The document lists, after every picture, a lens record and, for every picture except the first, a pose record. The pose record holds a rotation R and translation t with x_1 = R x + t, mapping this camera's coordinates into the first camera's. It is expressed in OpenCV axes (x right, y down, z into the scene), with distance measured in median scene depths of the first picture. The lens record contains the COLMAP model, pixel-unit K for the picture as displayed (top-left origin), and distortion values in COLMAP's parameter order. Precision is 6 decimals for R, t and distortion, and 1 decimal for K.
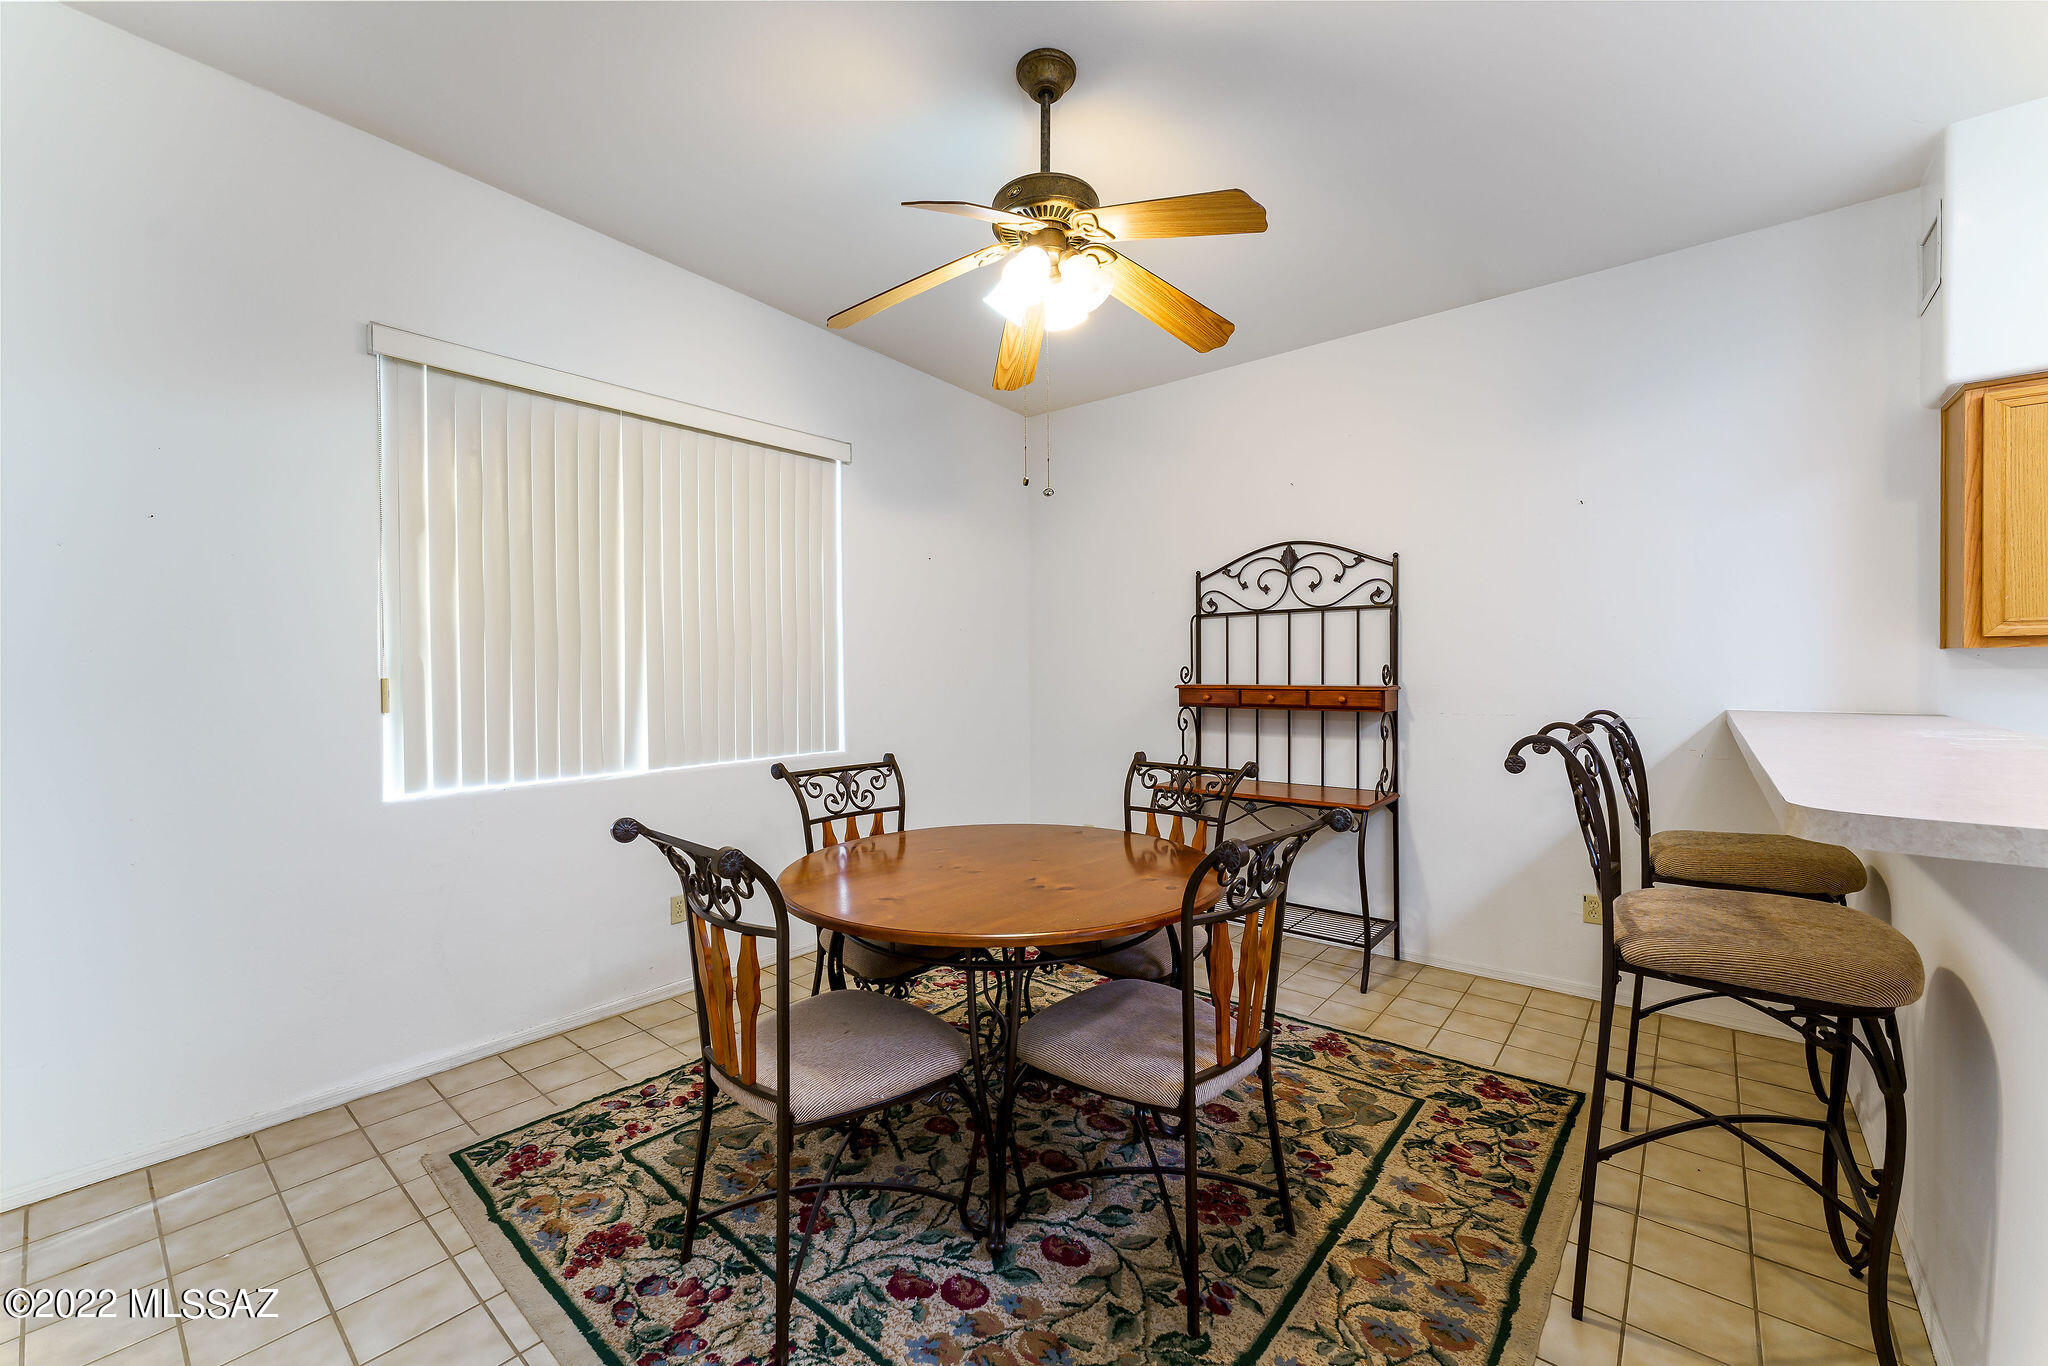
lens RADIAL K [[819.4, 0, 1031.9], [0, 819.4, 679.9], [0, 0, 1]] dist [0.000654, 0.000188]
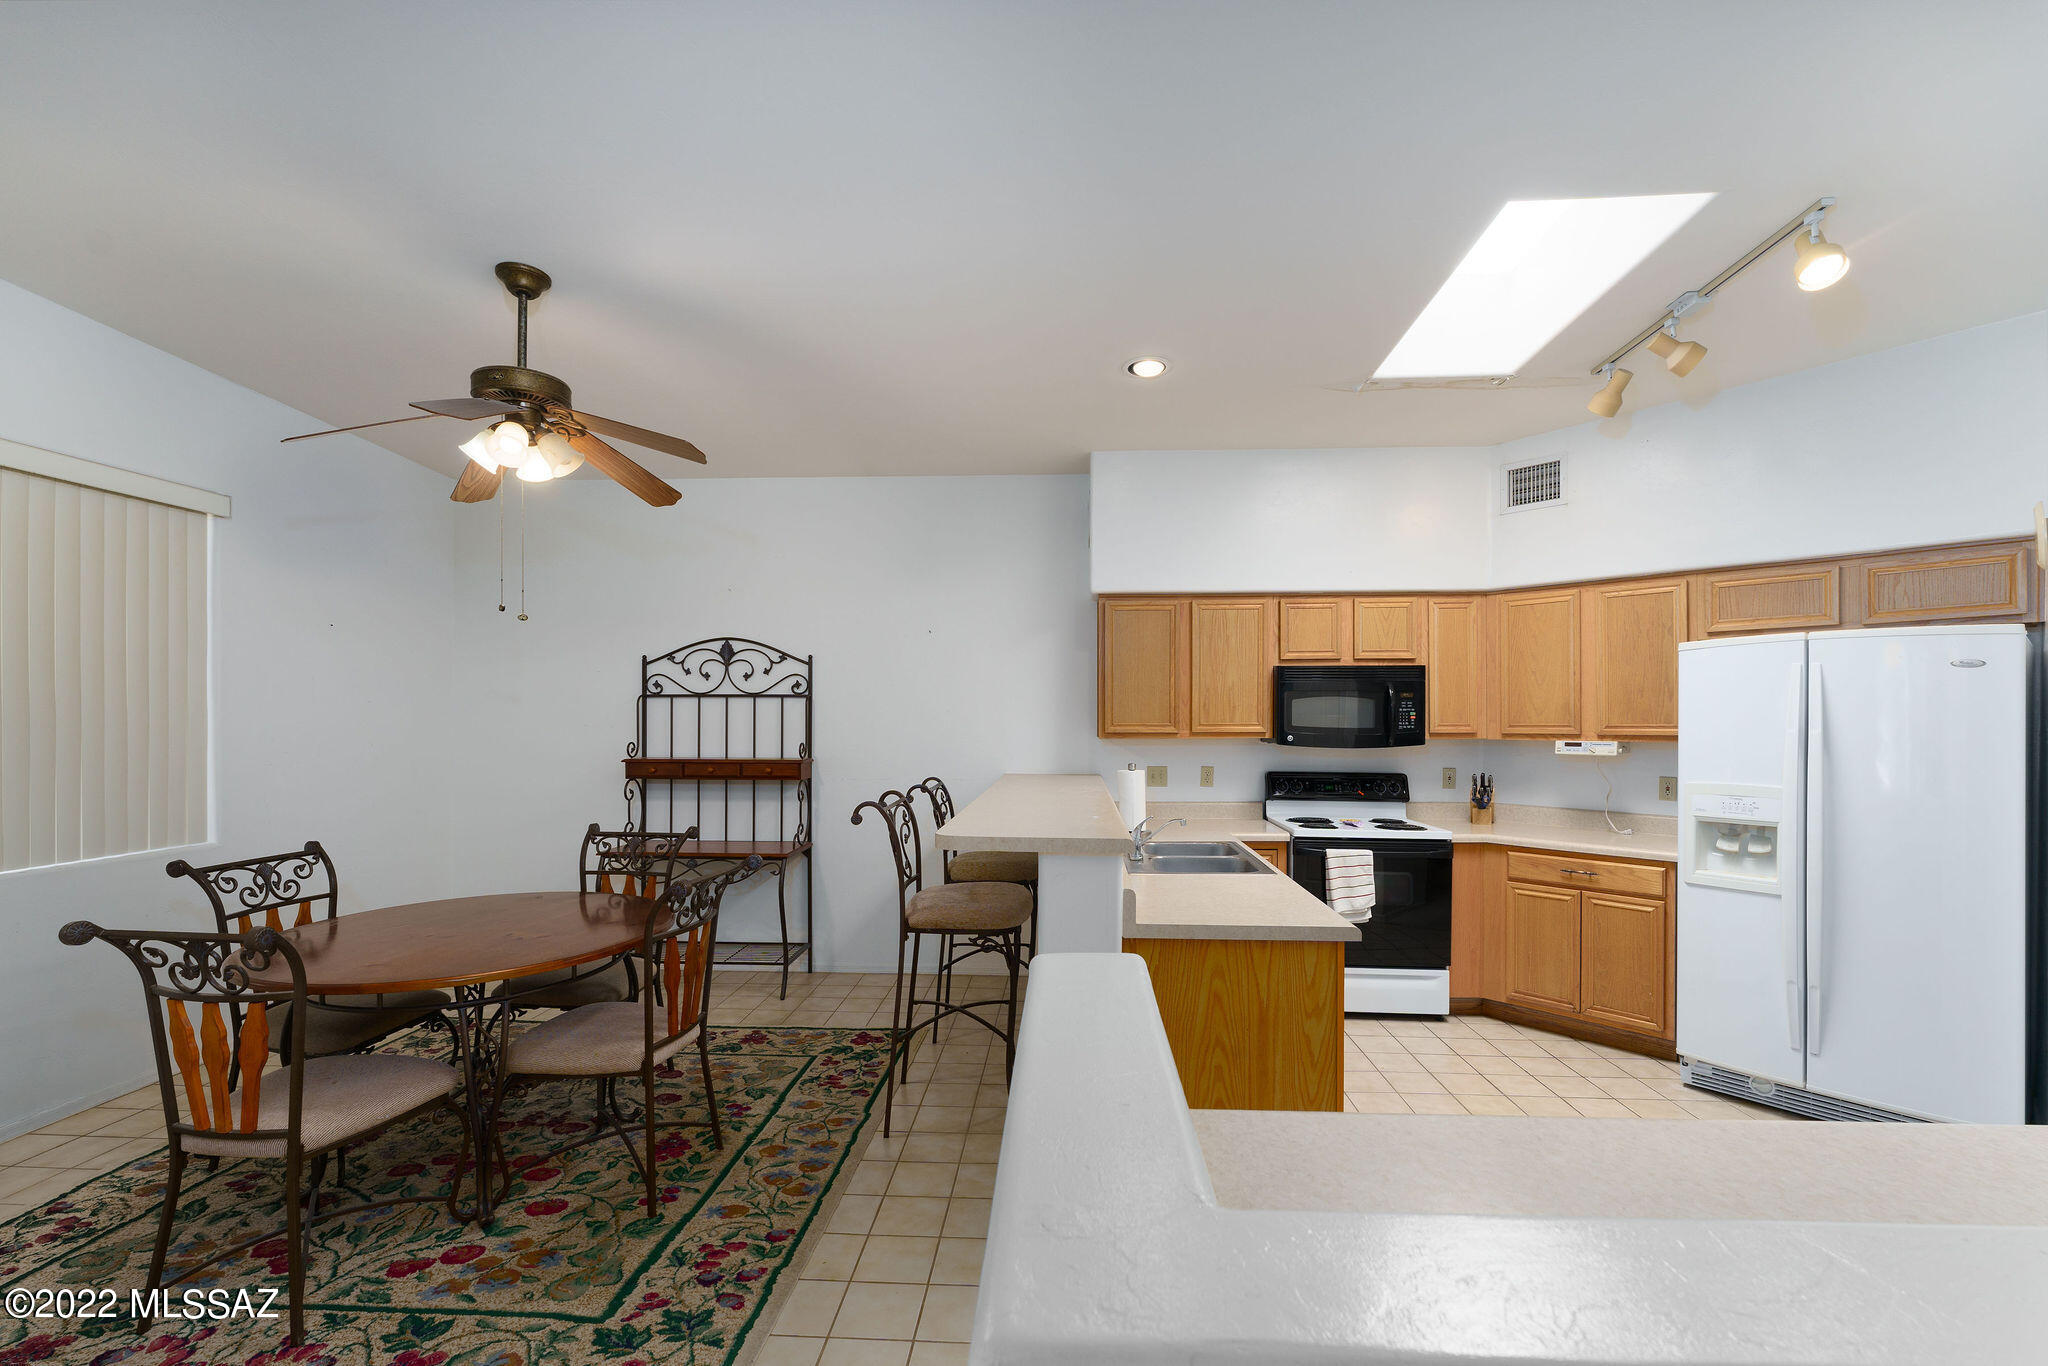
lens RADIAL K [[858.1, 0, 1020.4], [0, 858.1, 720.5], [0, 0, 1]] dist [0.001731, -0.000393]
pose [[0.810153, 0.007348, 0.586172, -0.119747], [0.000443, 0.999913, -0.013147, -0.053934], [-0.586218, 0.010911, 0.810080, -0.439335]]
